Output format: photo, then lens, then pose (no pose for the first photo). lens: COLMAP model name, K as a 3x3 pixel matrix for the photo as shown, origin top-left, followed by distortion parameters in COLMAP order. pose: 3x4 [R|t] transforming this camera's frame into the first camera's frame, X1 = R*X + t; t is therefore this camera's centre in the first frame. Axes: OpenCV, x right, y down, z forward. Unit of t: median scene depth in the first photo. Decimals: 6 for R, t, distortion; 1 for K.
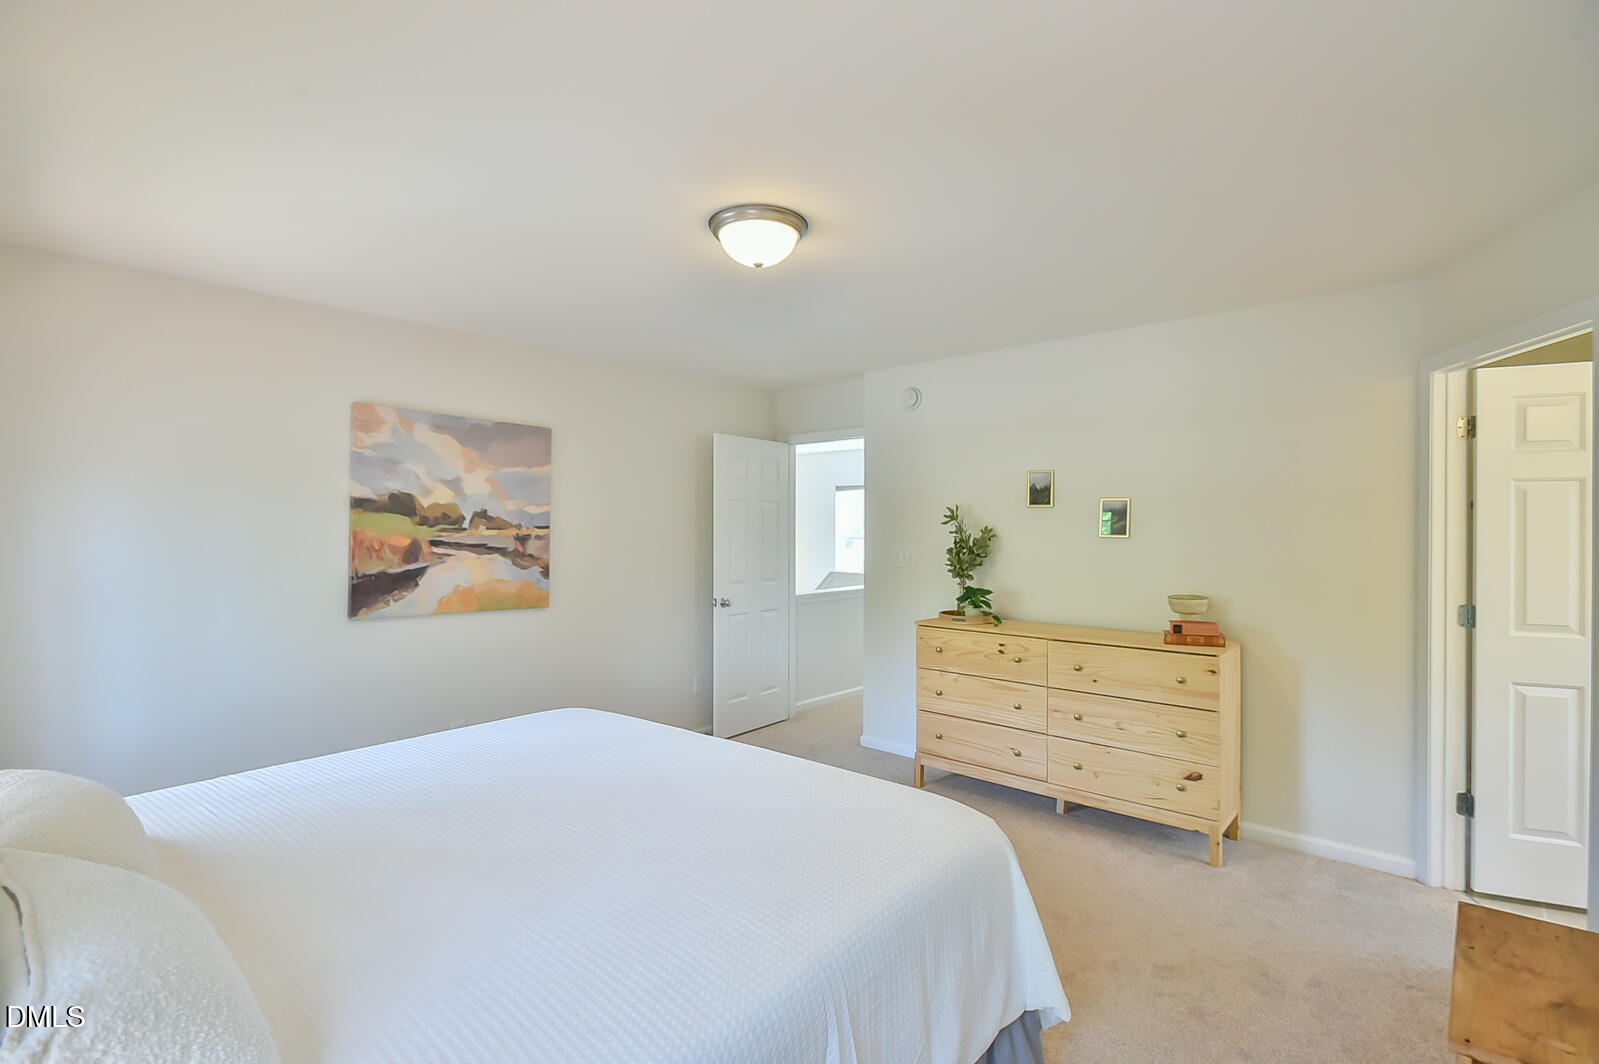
lens RADIAL K [[759.2, 0, 804.6], [0, 759.2, 530.4], [0, 0, 1]] dist [-0.014008, 0.002019]
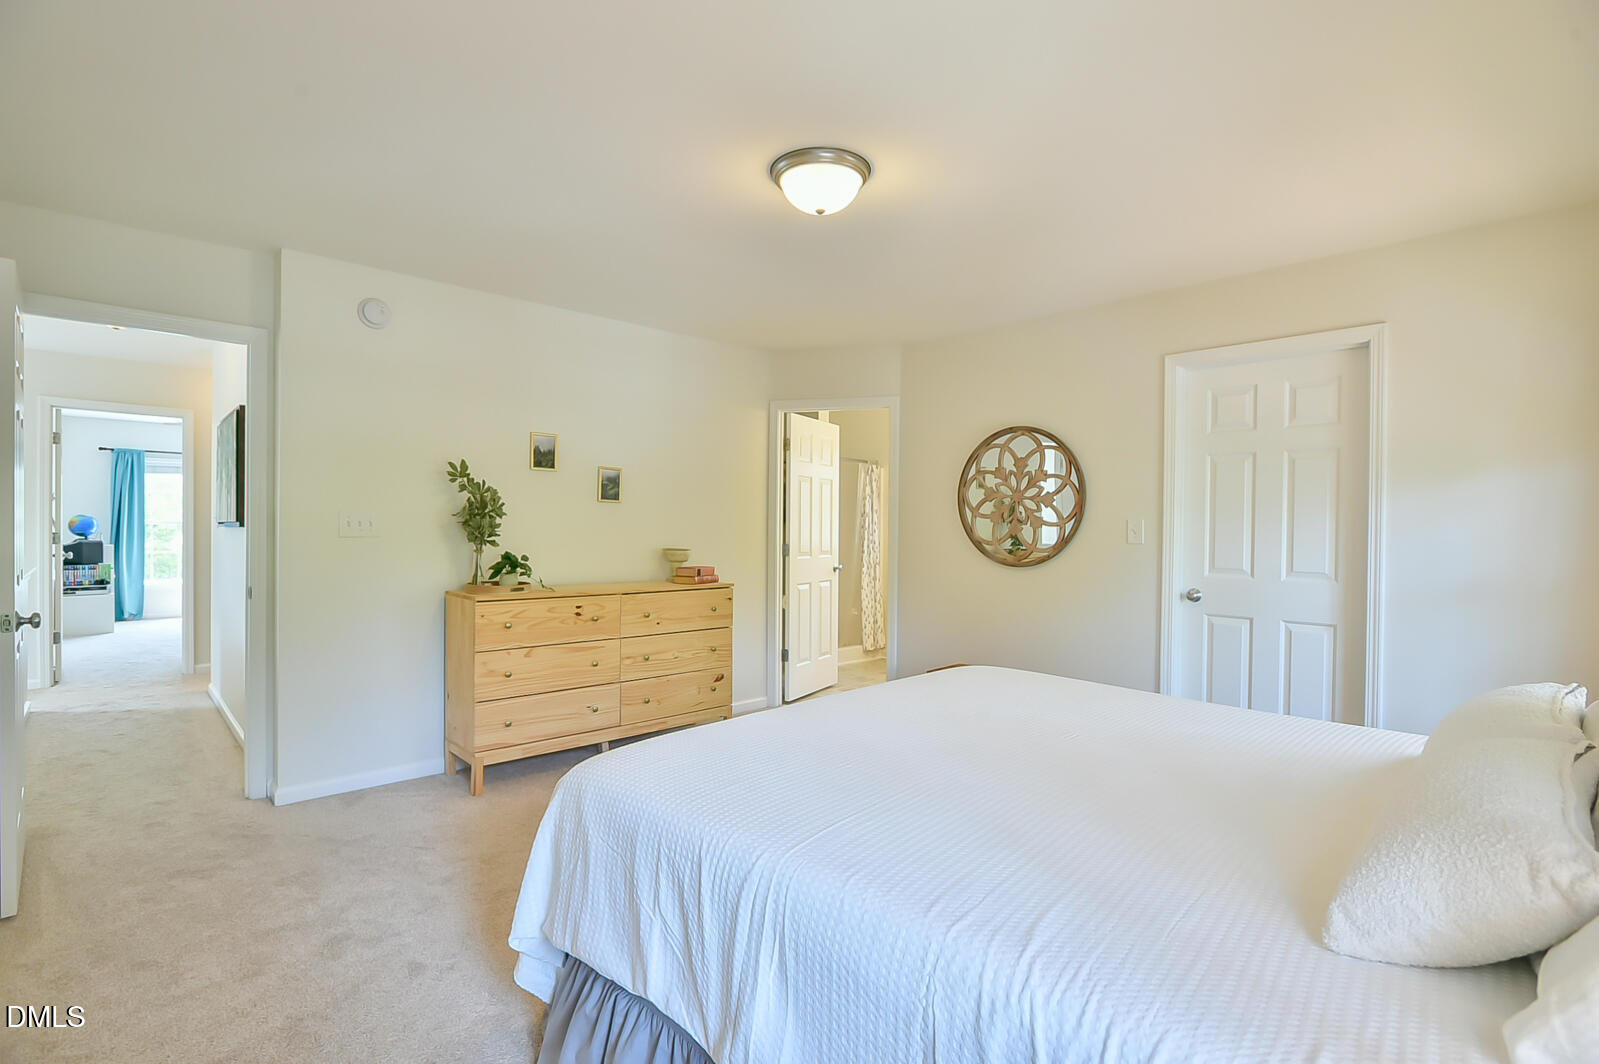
lens RADIAL K [[759.2, 0, 799.5], [0, 759.2, 529.8], [0, 0, 1]] dist [-0.014008, 0.002019]
pose [[0.074101, -0.004962, 0.997238, -0.695438], [-0.009032, 0.999943, 0.005646, 0.040936], [-0.997210, -0.009426, 0.074052, 0.627343]]
